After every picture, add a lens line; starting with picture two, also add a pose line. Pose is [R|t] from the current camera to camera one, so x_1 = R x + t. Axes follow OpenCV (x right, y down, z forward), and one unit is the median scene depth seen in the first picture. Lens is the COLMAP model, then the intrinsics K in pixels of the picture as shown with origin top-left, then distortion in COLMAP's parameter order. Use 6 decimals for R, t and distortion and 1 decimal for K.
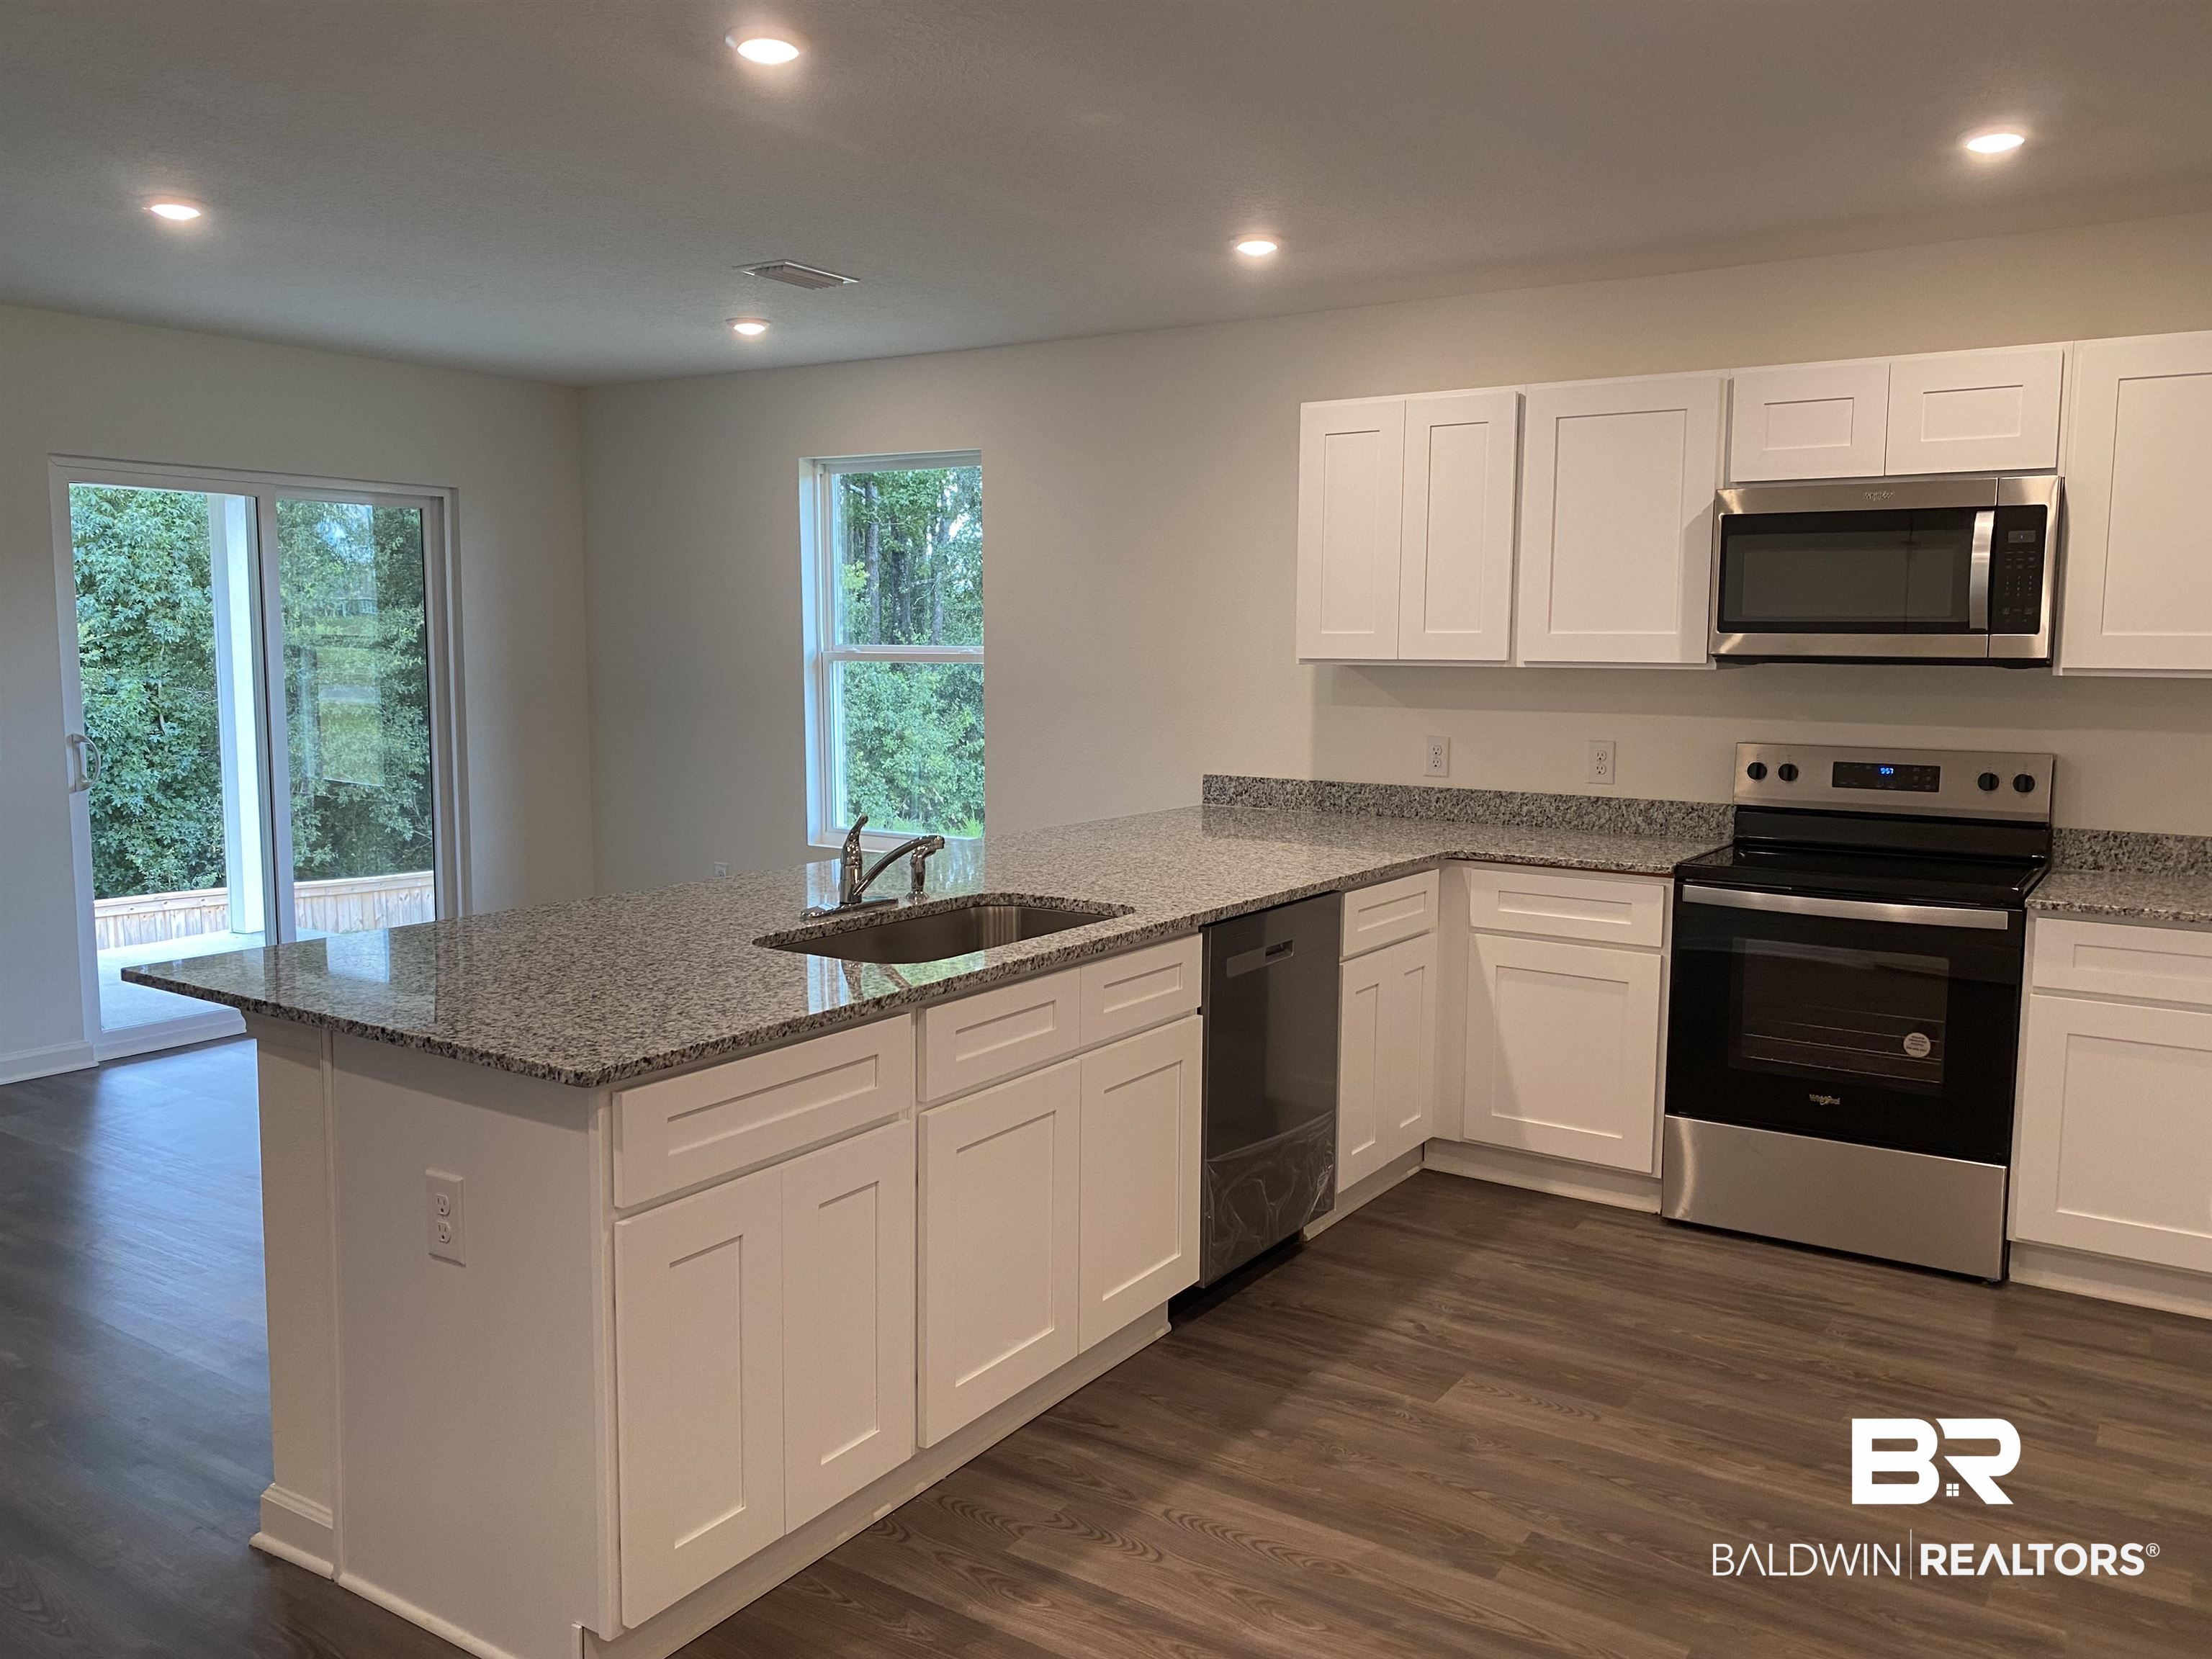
lens RADIAL K [[1696.3, 0, 1106.0], [0, 1696.3, 829.5], [0, 0, 1]] dist [0.005723, 0.004135]
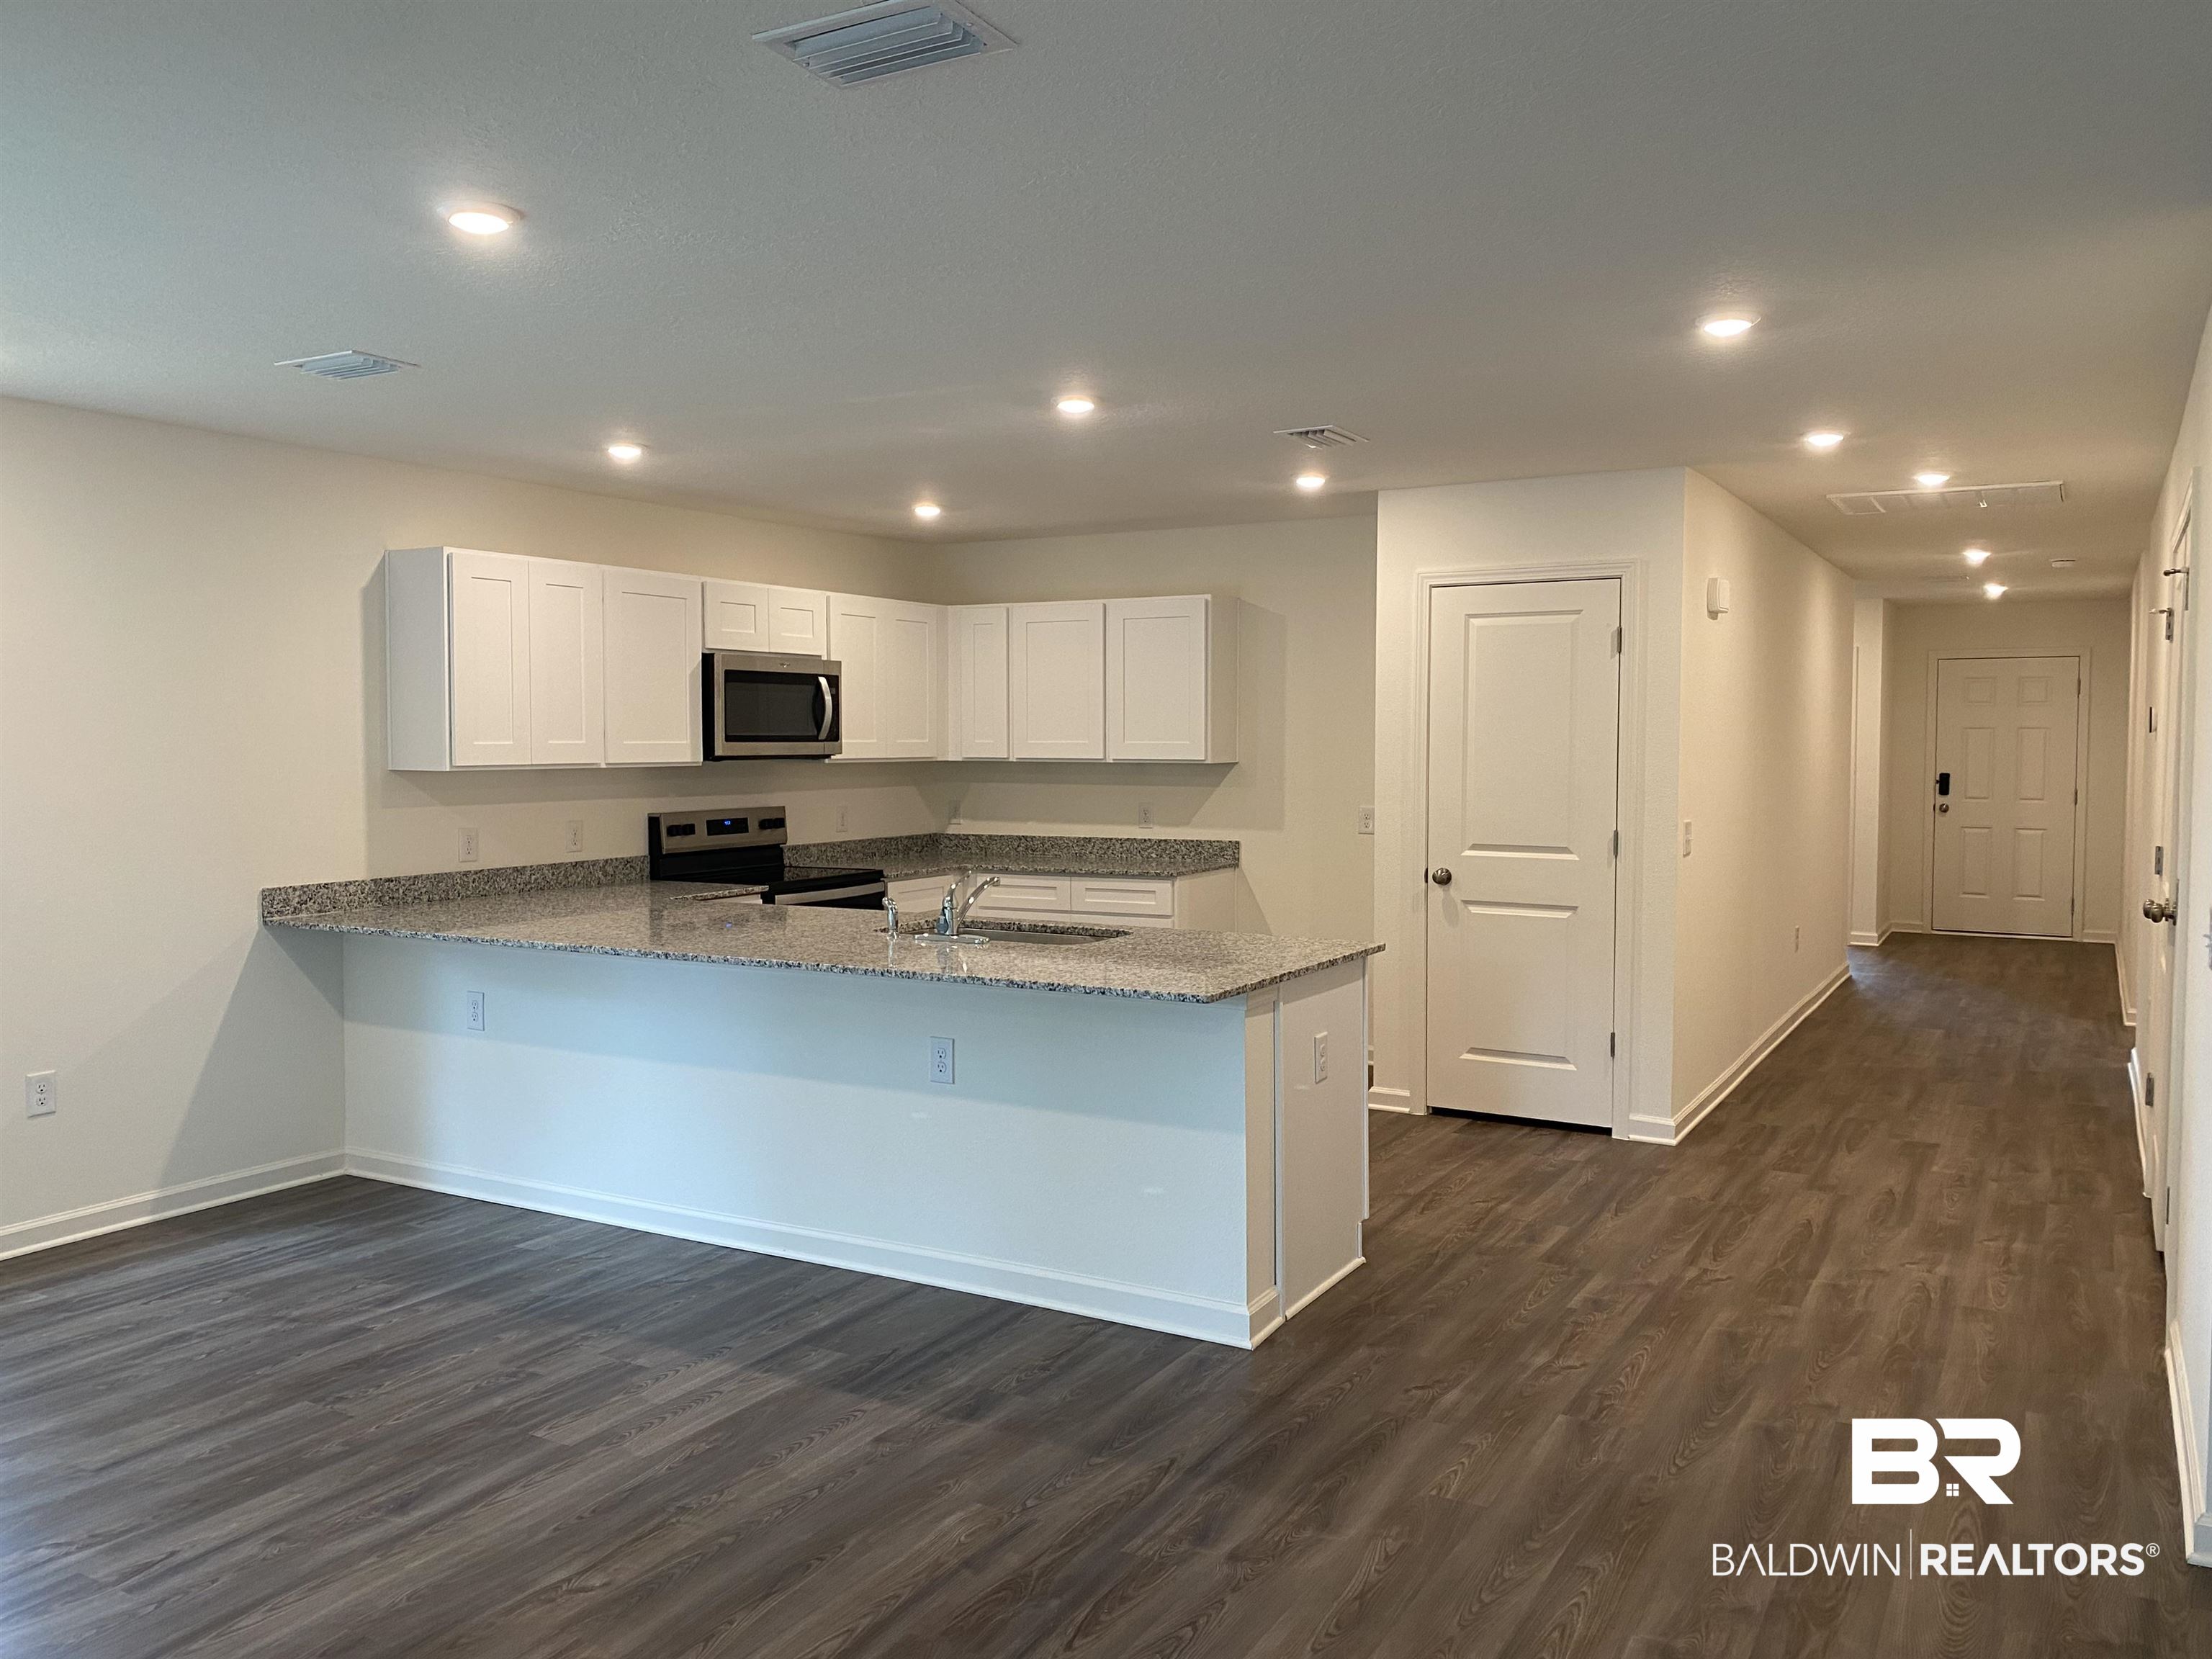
lens RADIAL K [[1696.3, 0, 1106.0], [0, 1696.3, 829.5], [0, 0, 1]] dist [0.005723, 0.004135]
pose [[-0.064821, -0.064567, 0.995806, -1.060079], [0.111262, 0.991215, 0.071512, -0.091873], [-0.991675, 0.115431, -0.057068, 0.631088]]
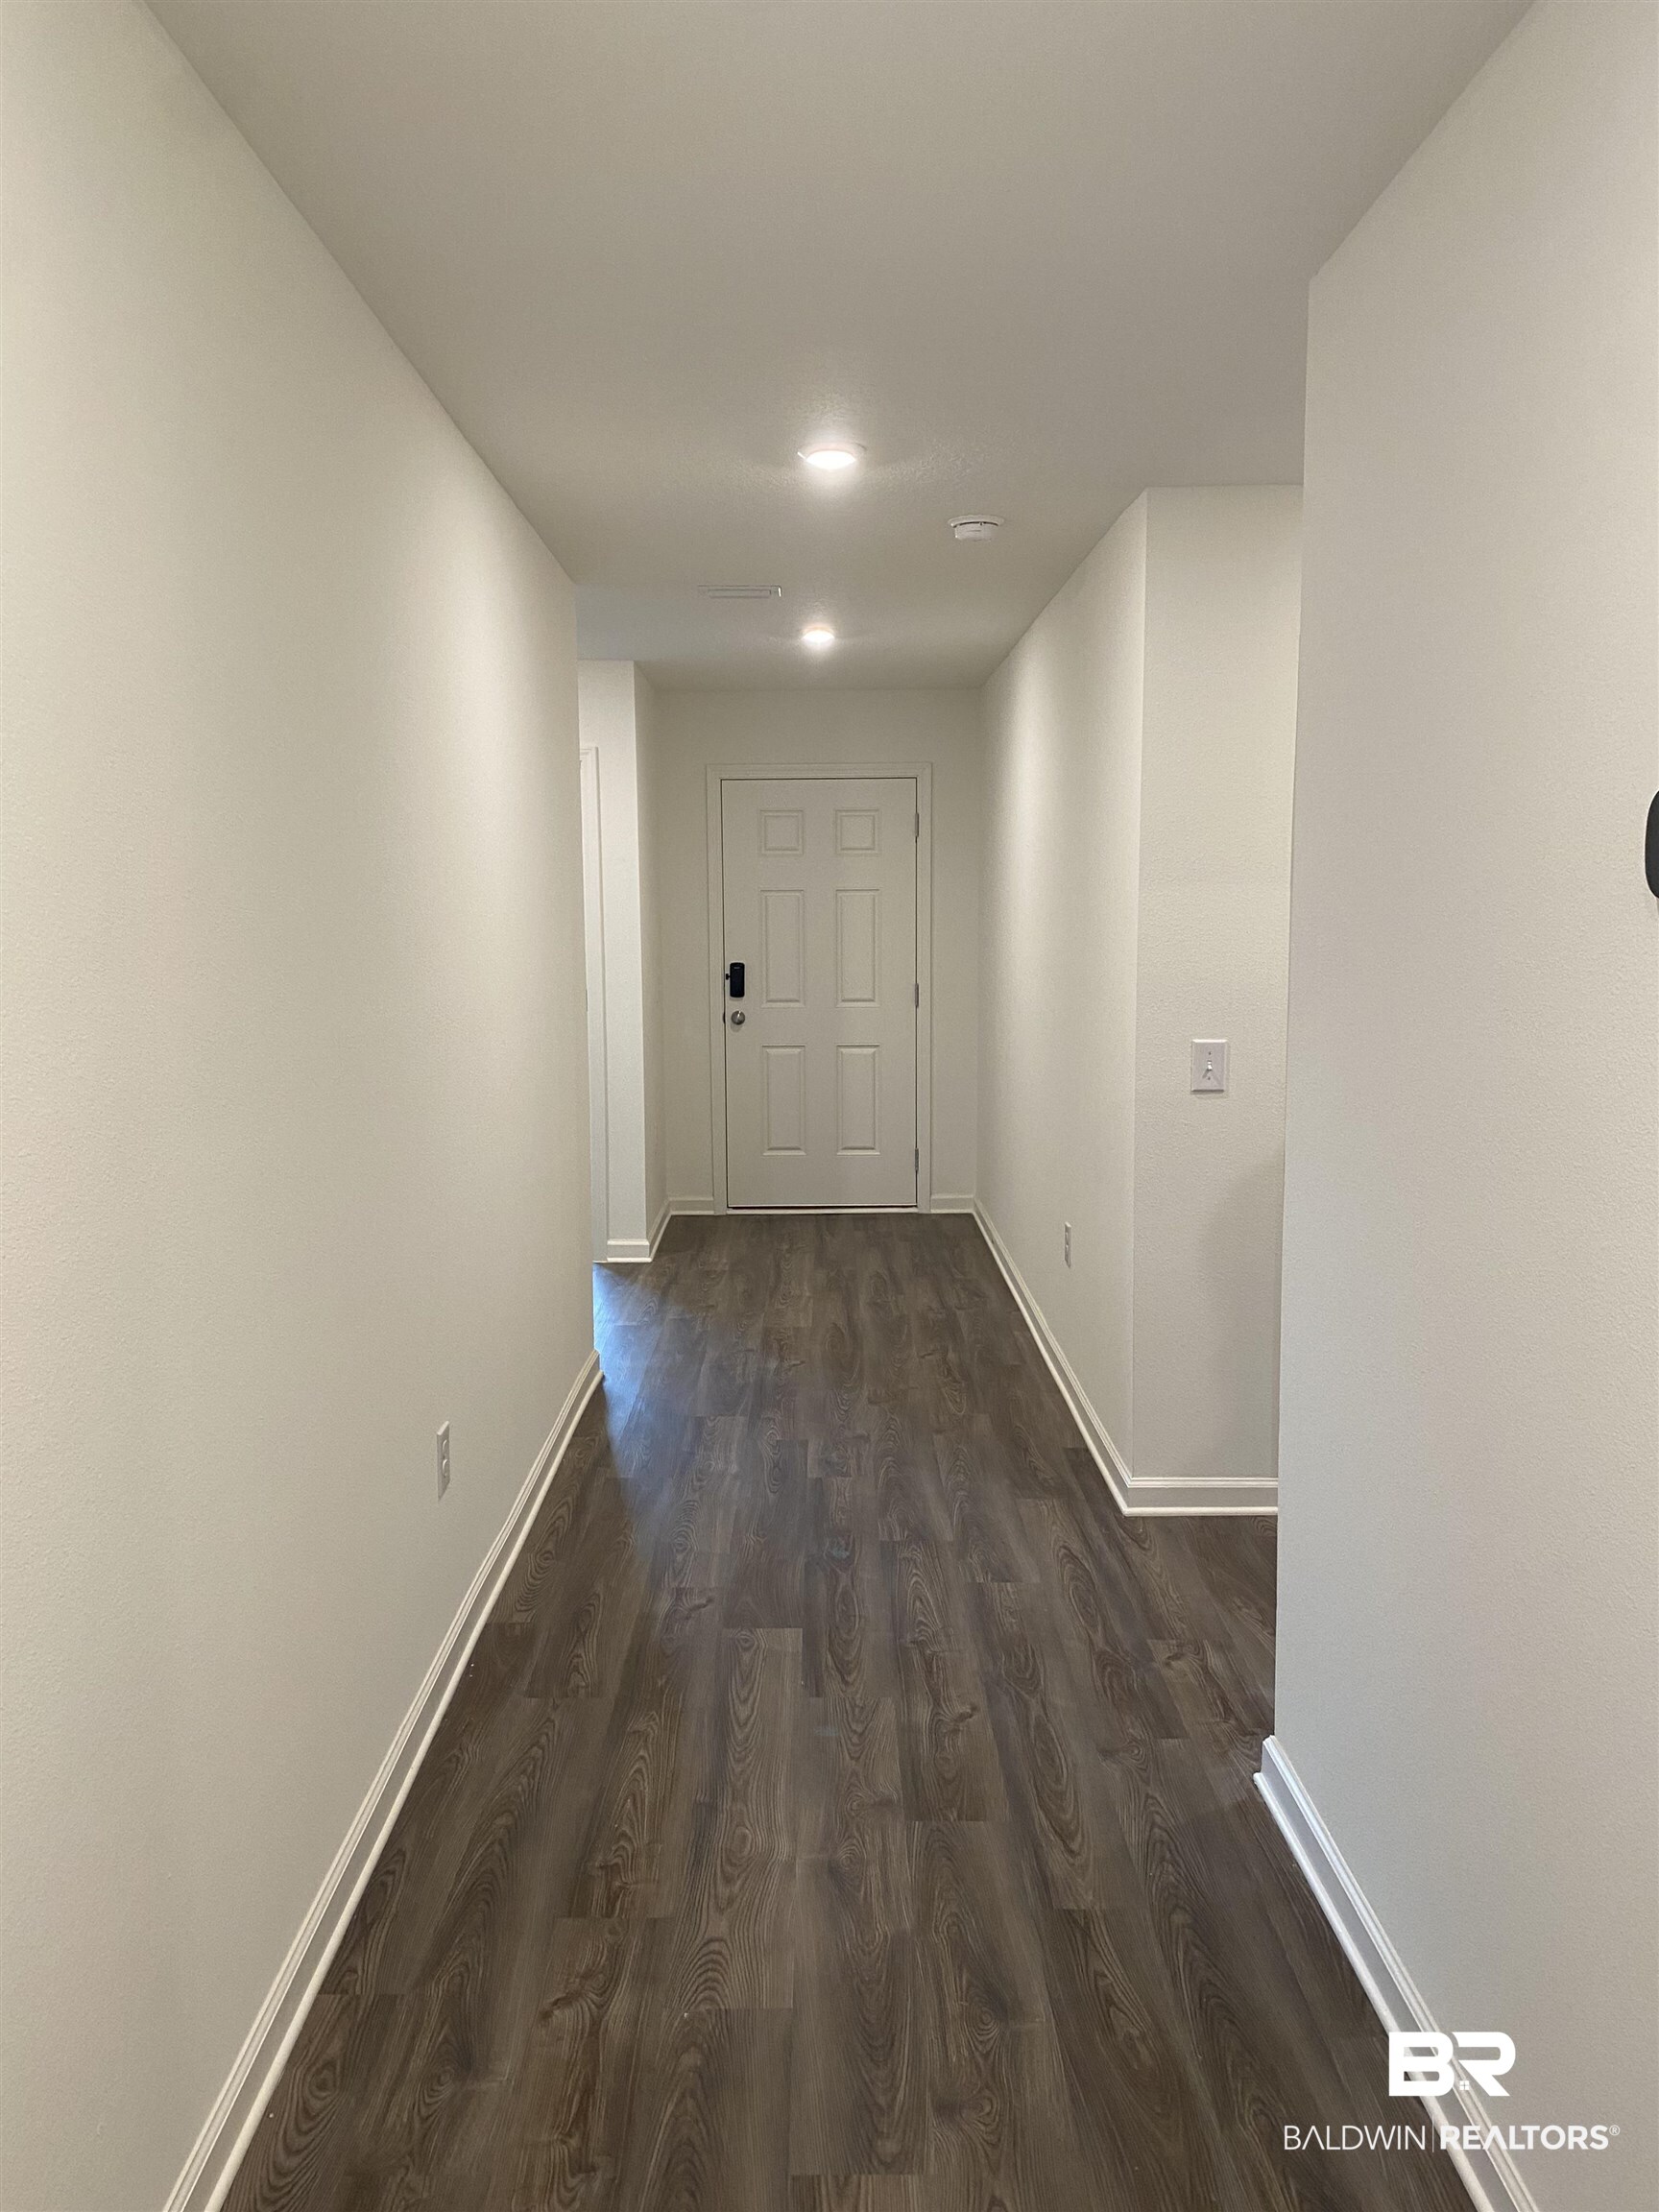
lens RADIAL K [[1696.3, 0, 829.5], [0, 1696.3, 1106.0], [0, 0, 1]] dist [0.005723, 0.004135]
pose [[-0.561685, -0.106345, 0.820488, -0.653482], [0.092717, 0.977367, 0.190150, -0.063825], [-0.822140, 0.182878, -0.539112, 0.411096]]
